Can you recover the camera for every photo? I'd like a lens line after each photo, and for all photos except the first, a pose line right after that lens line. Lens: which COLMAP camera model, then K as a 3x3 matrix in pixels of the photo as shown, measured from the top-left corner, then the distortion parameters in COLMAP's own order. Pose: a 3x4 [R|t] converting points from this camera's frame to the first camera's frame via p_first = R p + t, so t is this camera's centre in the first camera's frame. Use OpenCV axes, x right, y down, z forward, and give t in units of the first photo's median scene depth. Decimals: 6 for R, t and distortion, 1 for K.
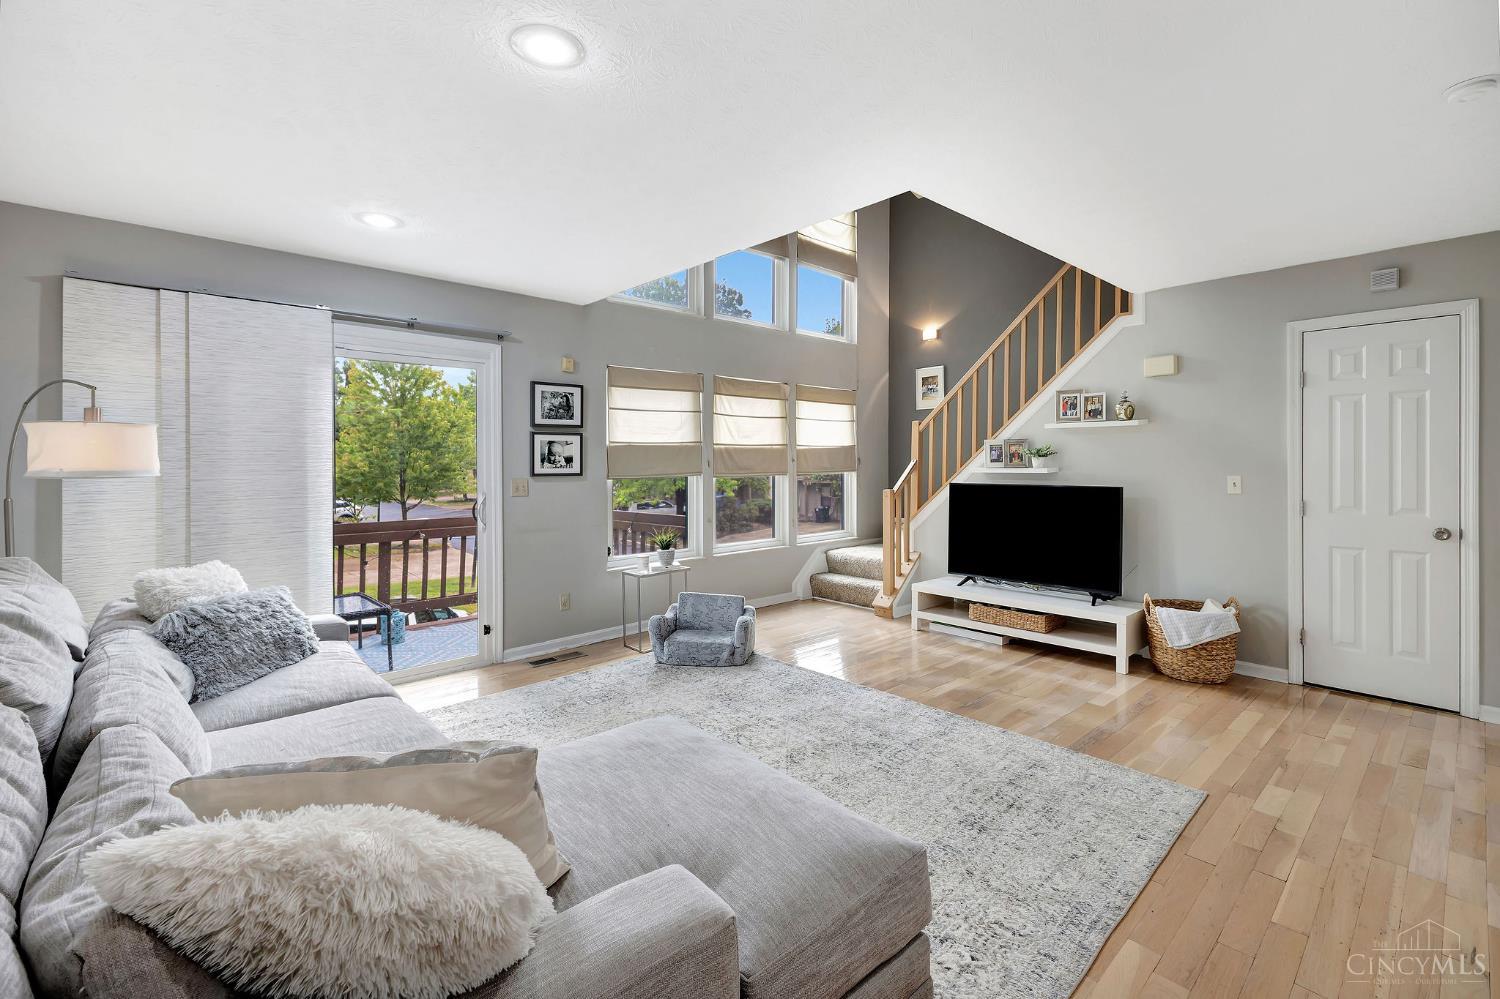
lens RADIAL K [[673.1, 0, 742.0], [0, 673.1, 467.6], [0, 0, 1]] dist [0.004428, 0.000224]
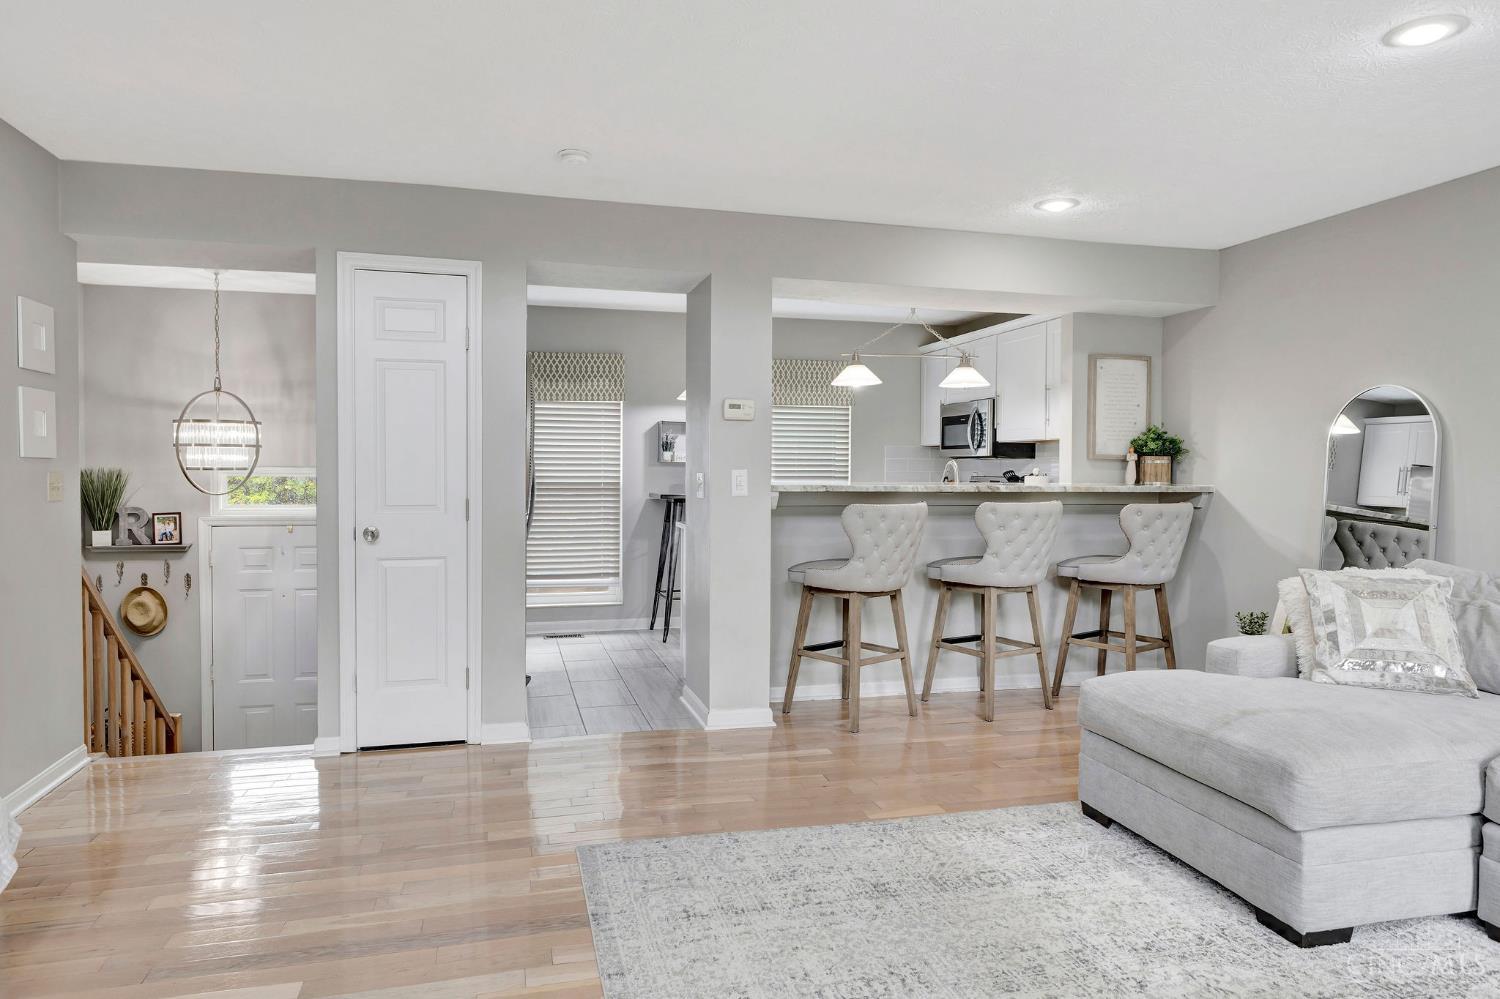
lens RADIAL K [[897.7, 0, 762.7], [0, 897.7, 493.0], [0, 0, 1]] dist [-0.010172, -0.001258]
pose [[-0.892617, -0.012581, 0.450640, -0.006619], [0.002604, 0.999450, 0.033061, 0.004276], [-0.450808, 0.030684, -0.892094, 1.070794]]
